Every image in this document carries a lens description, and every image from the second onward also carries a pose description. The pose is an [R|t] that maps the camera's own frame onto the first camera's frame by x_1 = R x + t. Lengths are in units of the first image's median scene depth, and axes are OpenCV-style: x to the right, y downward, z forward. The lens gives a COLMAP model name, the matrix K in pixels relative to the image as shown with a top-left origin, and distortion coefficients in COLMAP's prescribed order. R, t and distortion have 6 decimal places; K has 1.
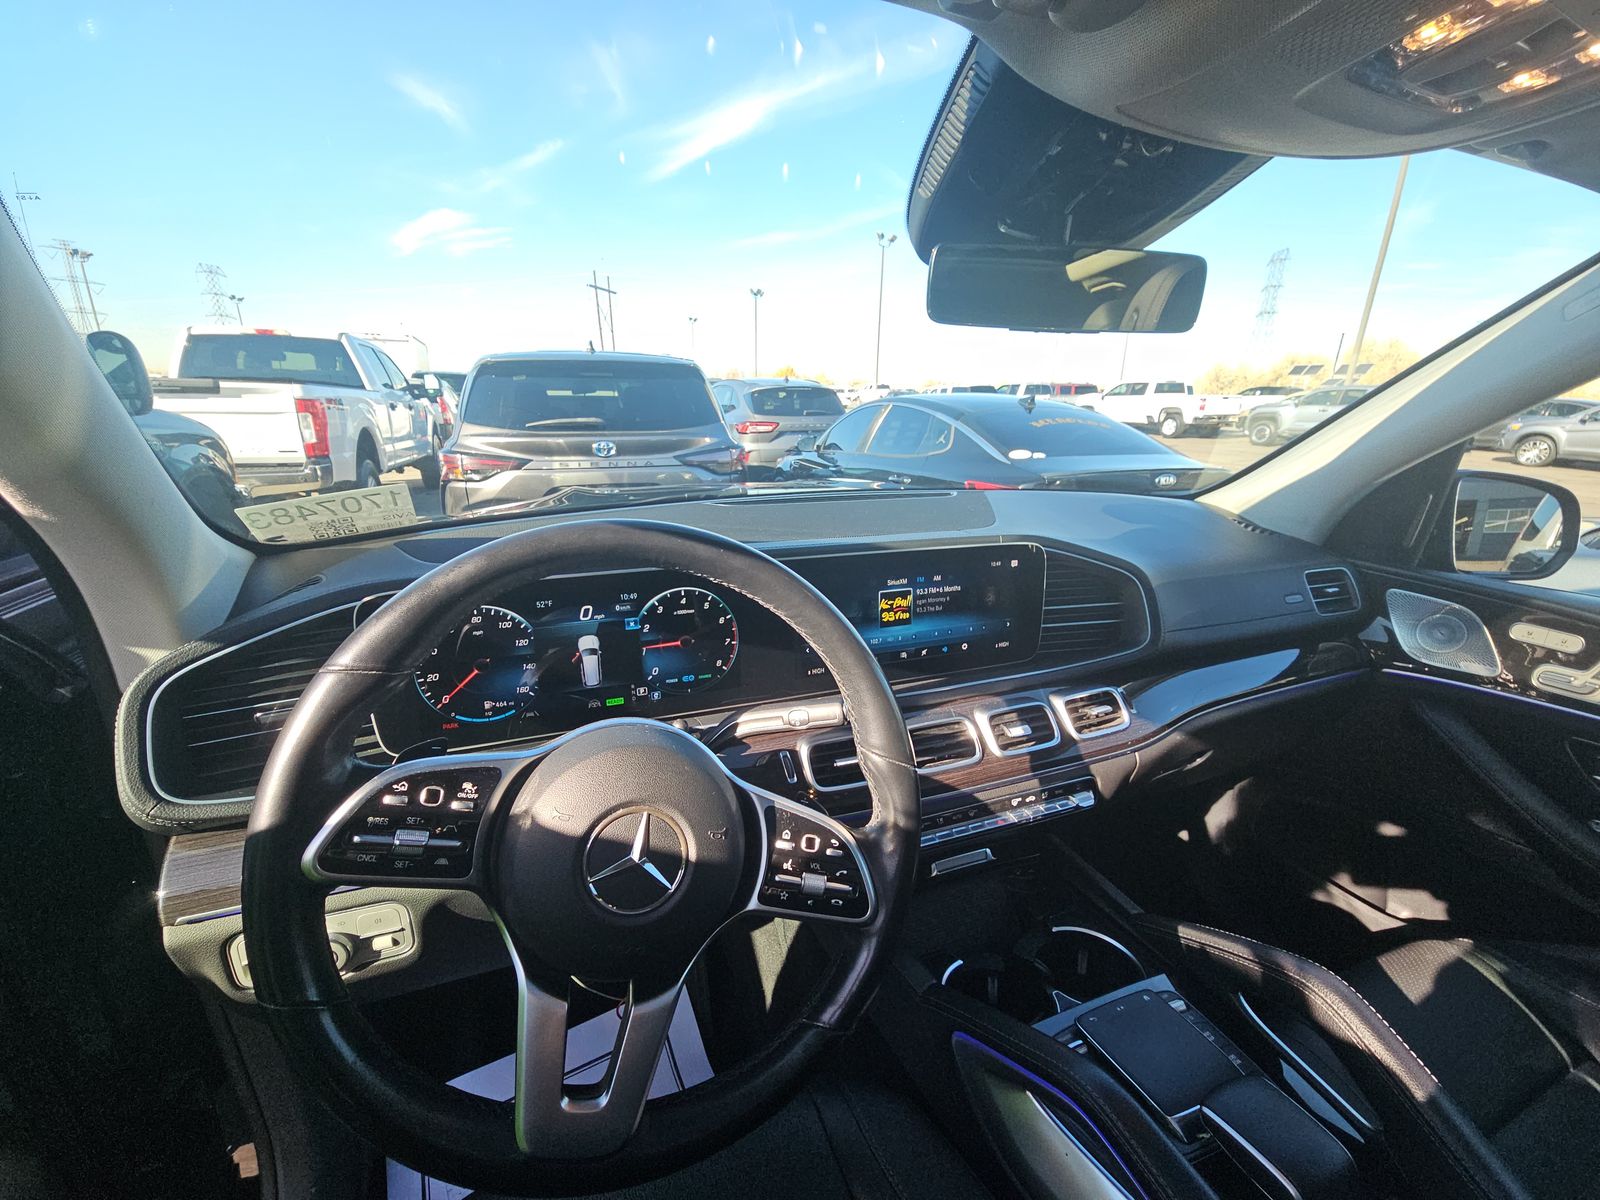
lens RADIAL K [[653.5, 0, 810.3], [0, 653.5, 597.1], [0, 0, 1]] dist [-0.004886, -0.000707]
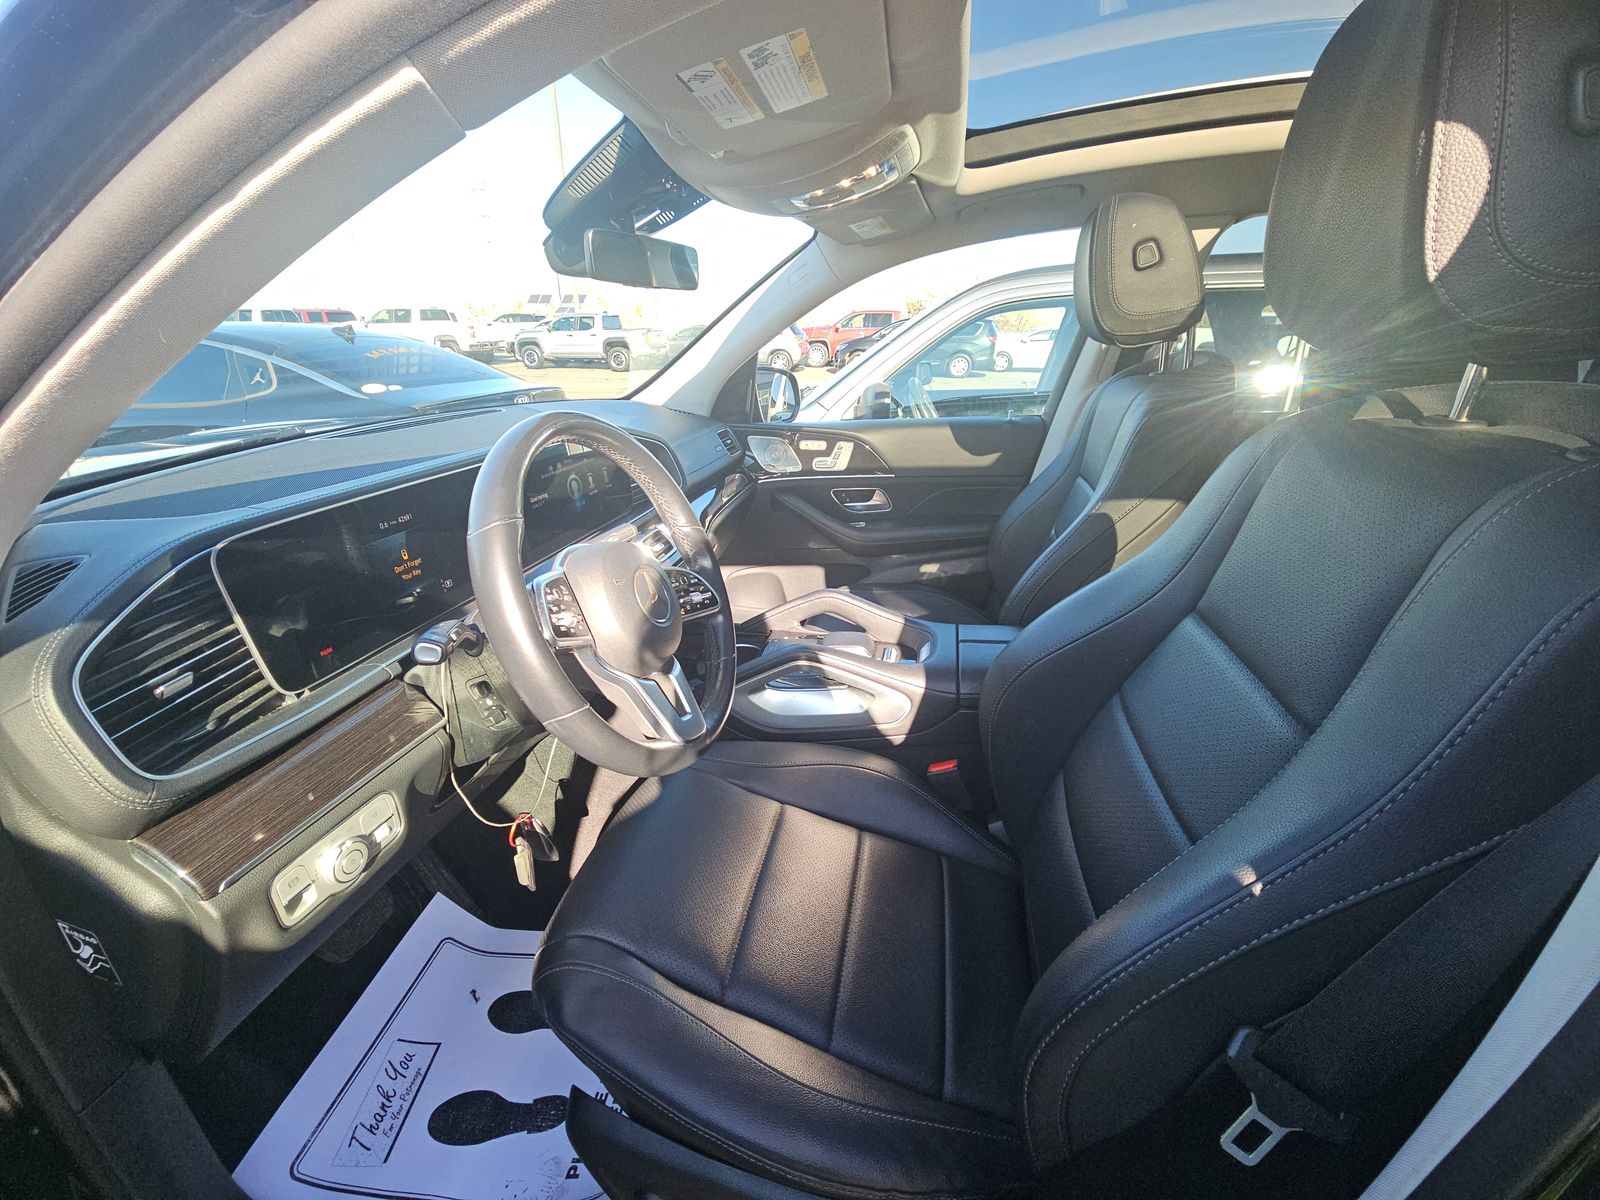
lens RADIAL K [[653.5, 0, 797.1], [0, 653.5, 599.3], [0, 0, 1]] dist [-0.004886, -0.000707]
pose [[0.554169, -0.325322, 0.766200, -0.158380], [0.245556, 0.943395, 0.222954, 0.011910], [-0.795361, 0.064591, 0.602684, -0.045831]]
